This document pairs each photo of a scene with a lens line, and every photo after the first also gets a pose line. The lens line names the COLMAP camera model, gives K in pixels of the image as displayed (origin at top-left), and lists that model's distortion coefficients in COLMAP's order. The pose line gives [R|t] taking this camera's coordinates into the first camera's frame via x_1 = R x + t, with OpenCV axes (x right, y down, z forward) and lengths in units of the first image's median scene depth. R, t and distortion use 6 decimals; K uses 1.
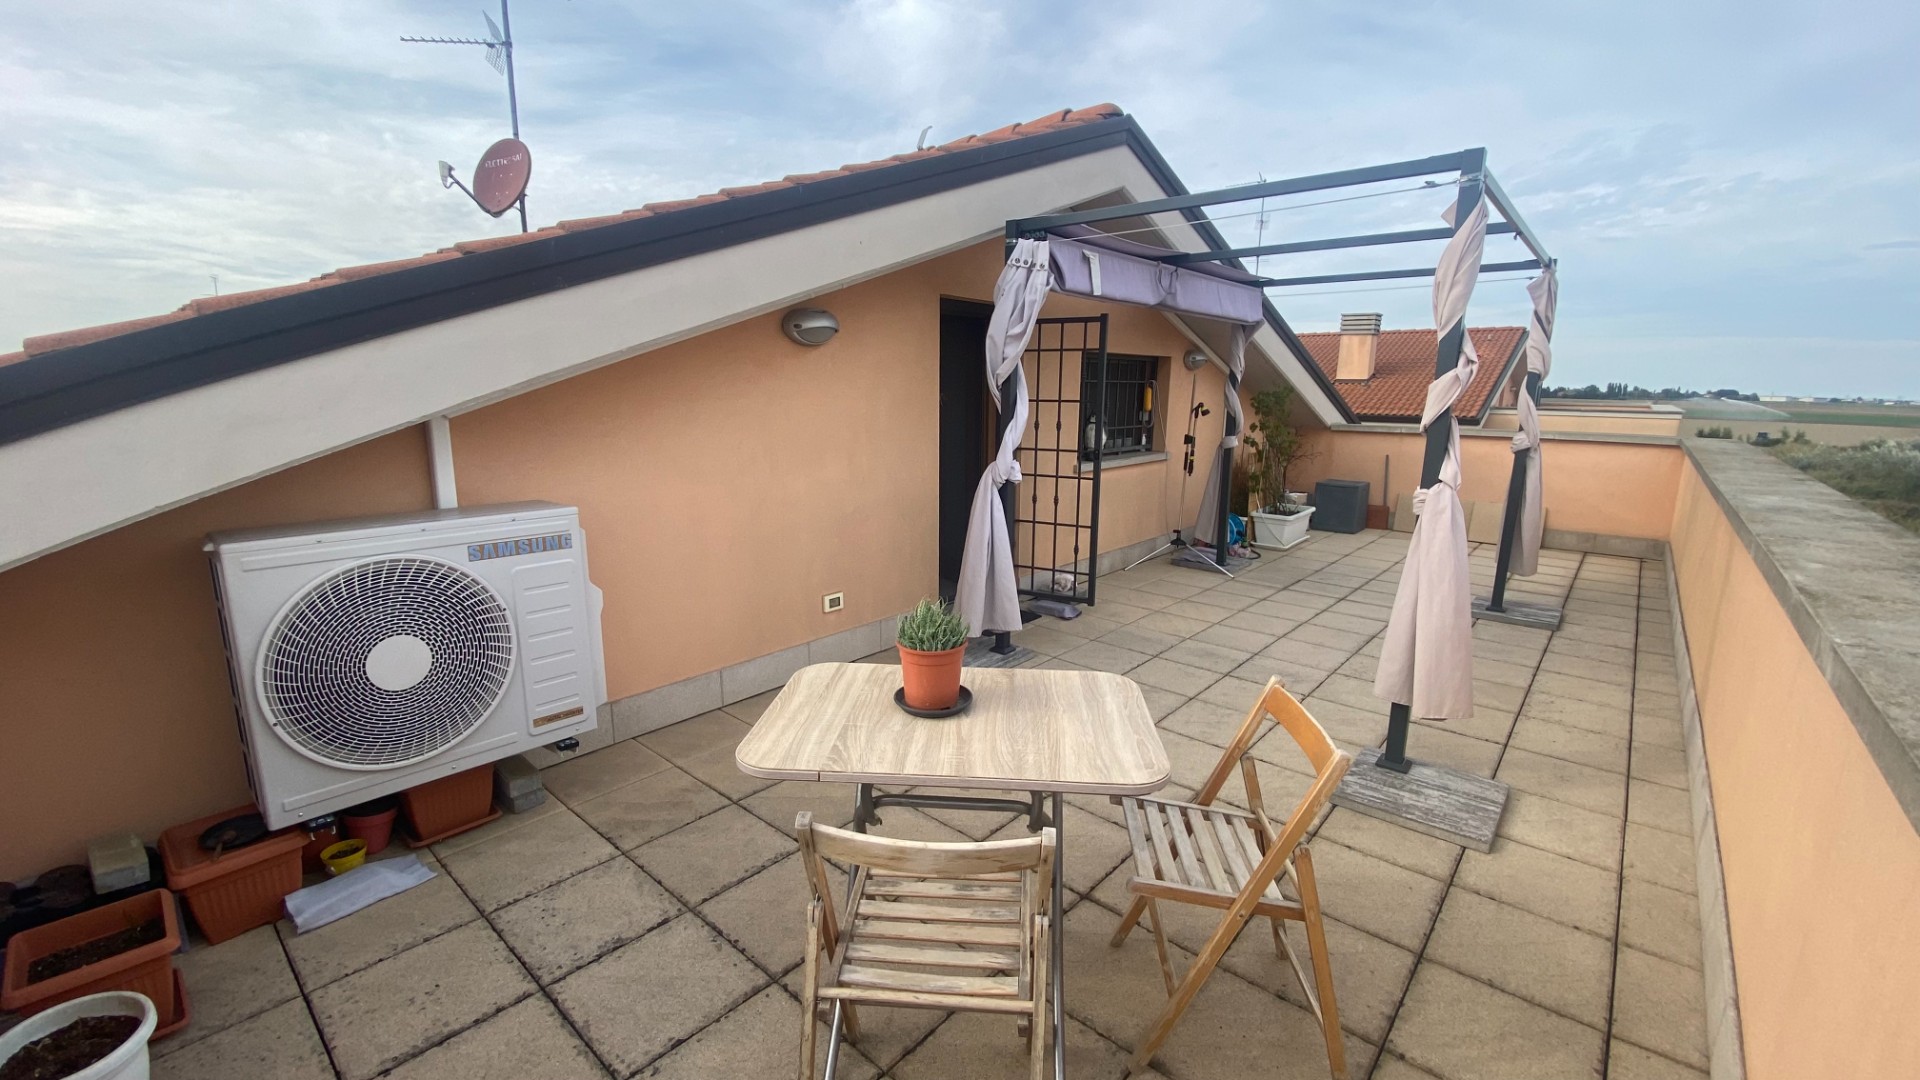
lens RADIAL K [[781.5, 0, 960.0], [0, 781.5, 540.0], [0, 0, 1]] dist [0.032219, -0.023817]
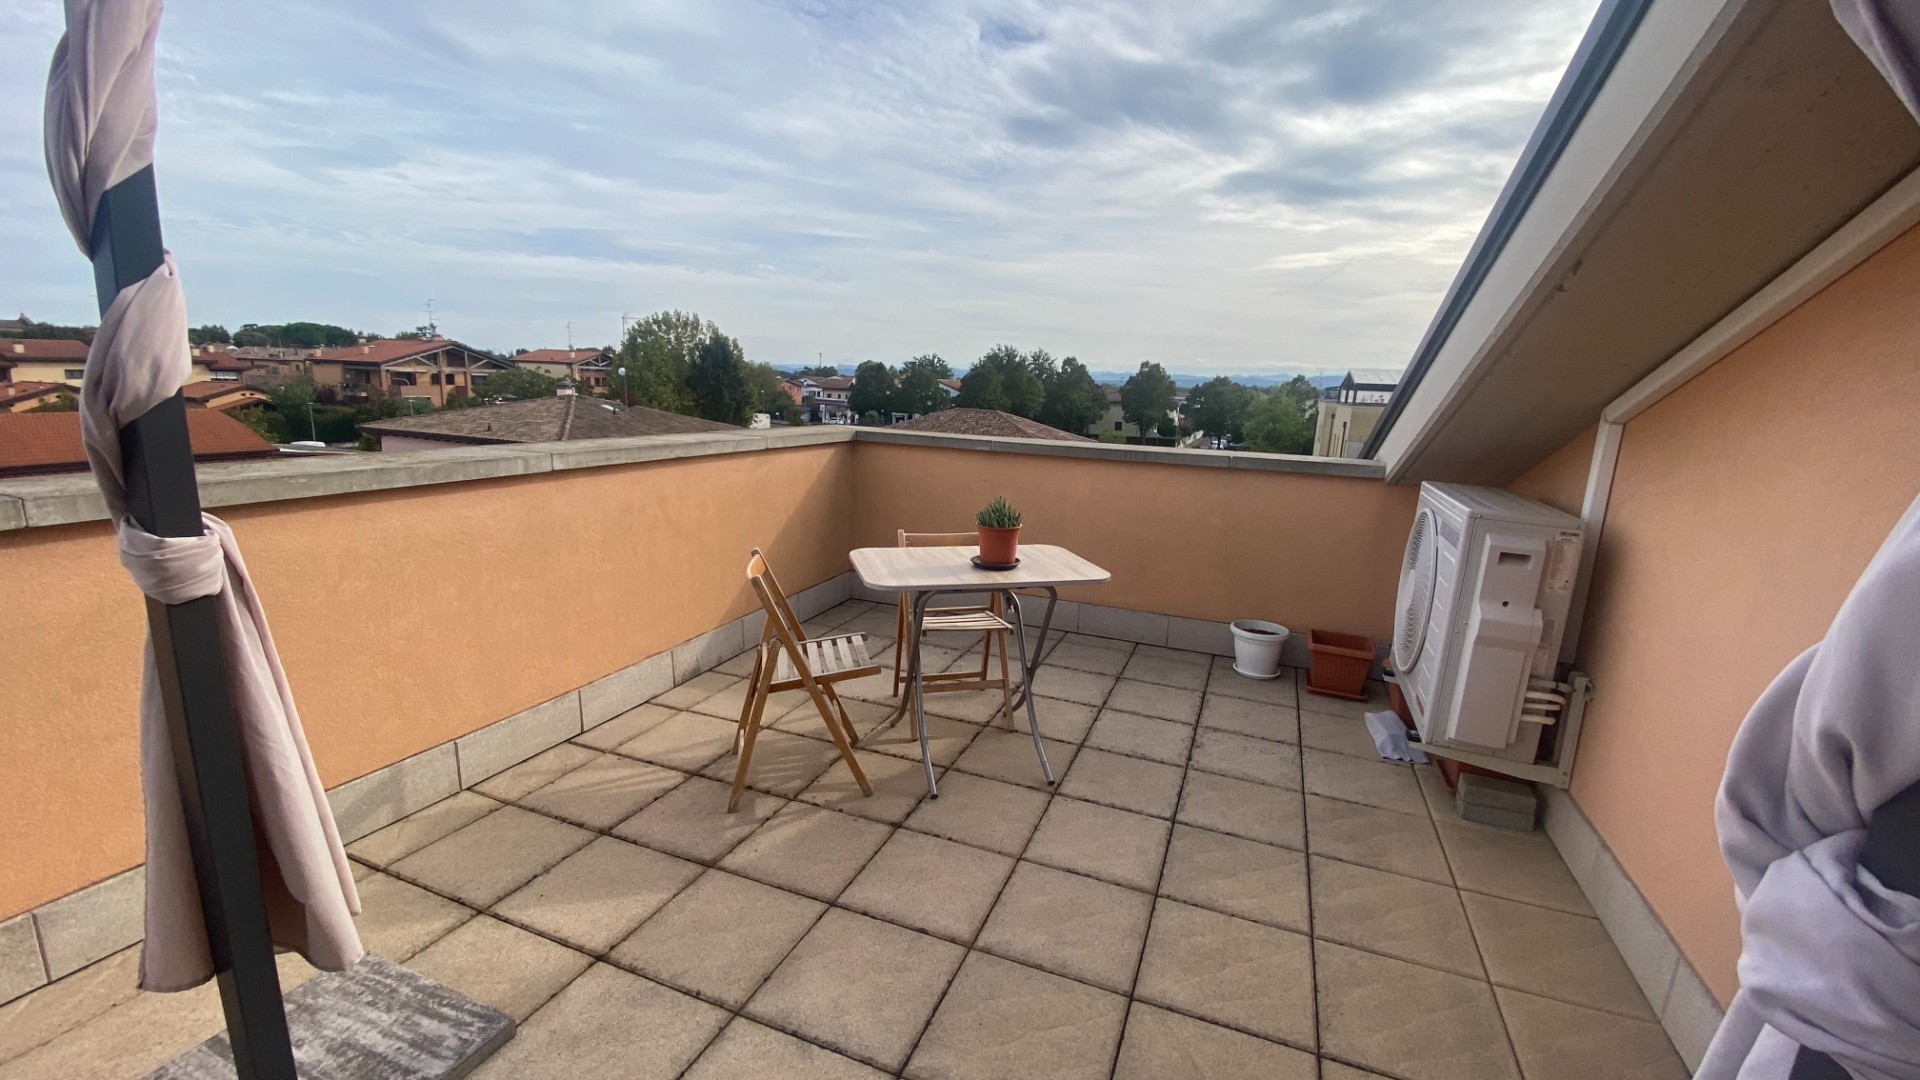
lens RADIAL K [[781.5, 0, 960.0], [0, 781.5, 540.0], [0, 0, 1]] dist [0.032219, -0.023817]
pose [[-0.941589, 0.018242, -0.336270, 0.420808], [-0.114960, 0.921139, 0.371871, -0.307531], [0.316535, 0.388807, -0.865237, 1.760004]]
